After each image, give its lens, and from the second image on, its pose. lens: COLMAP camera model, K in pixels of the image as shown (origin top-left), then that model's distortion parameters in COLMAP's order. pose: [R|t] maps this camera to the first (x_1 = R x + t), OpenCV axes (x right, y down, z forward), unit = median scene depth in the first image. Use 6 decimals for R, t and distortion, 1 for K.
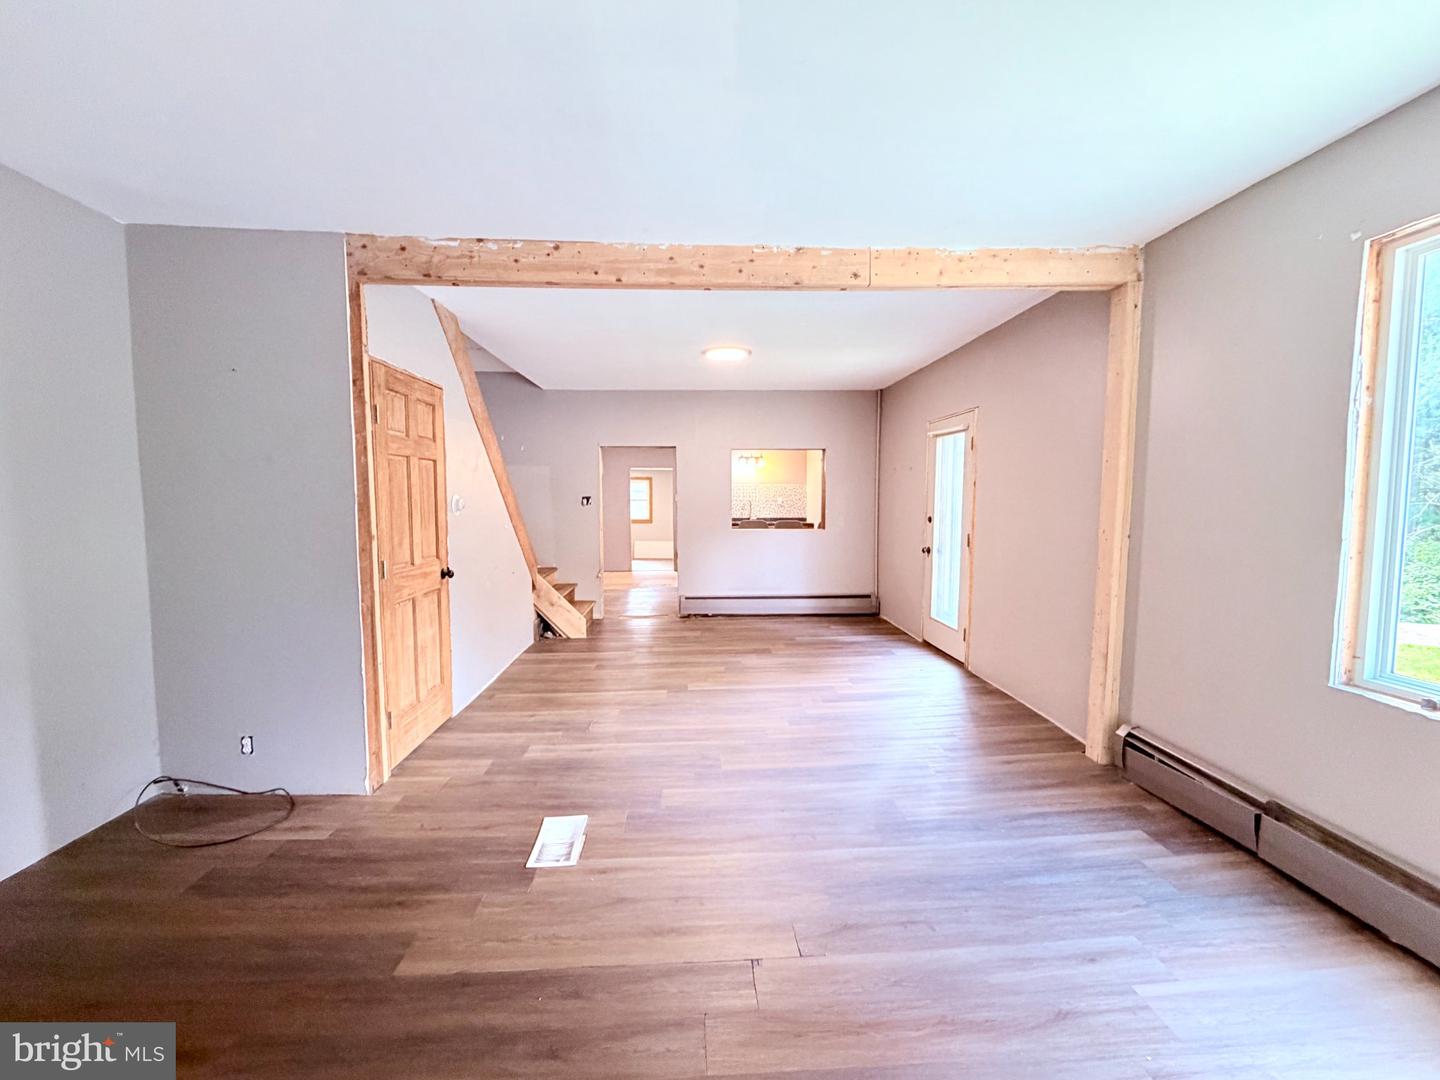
lens RADIAL K [[575.0, 0, 722.3], [0, 575.0, 539.5], [0, 0, 1]] dist [0.002726, -0.000480]
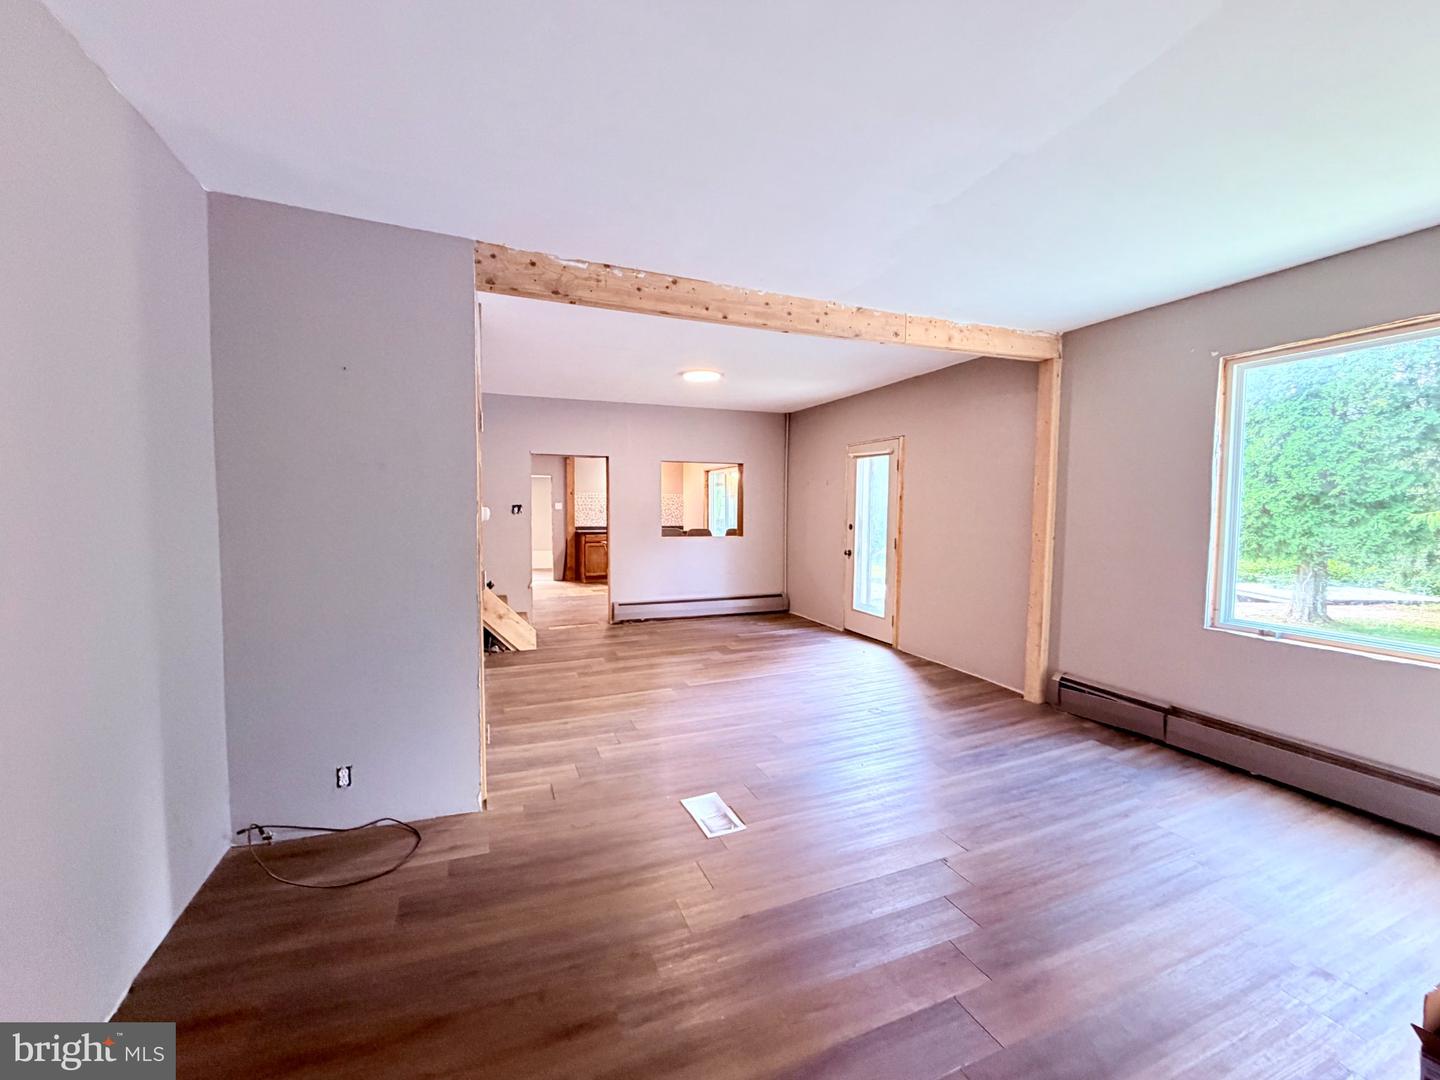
lens RADIAL K [[575.0, 0, 716.6], [0, 575.0, 539.5], [0, 0, 1]] dist [0.002726, -0.000480]
pose [[0.944836, -0.011681, 0.327336, -0.561908], [0.016319, 0.999802, -0.011426, 0.000966], [-0.327137, 0.016138, 0.944839, -0.060524]]
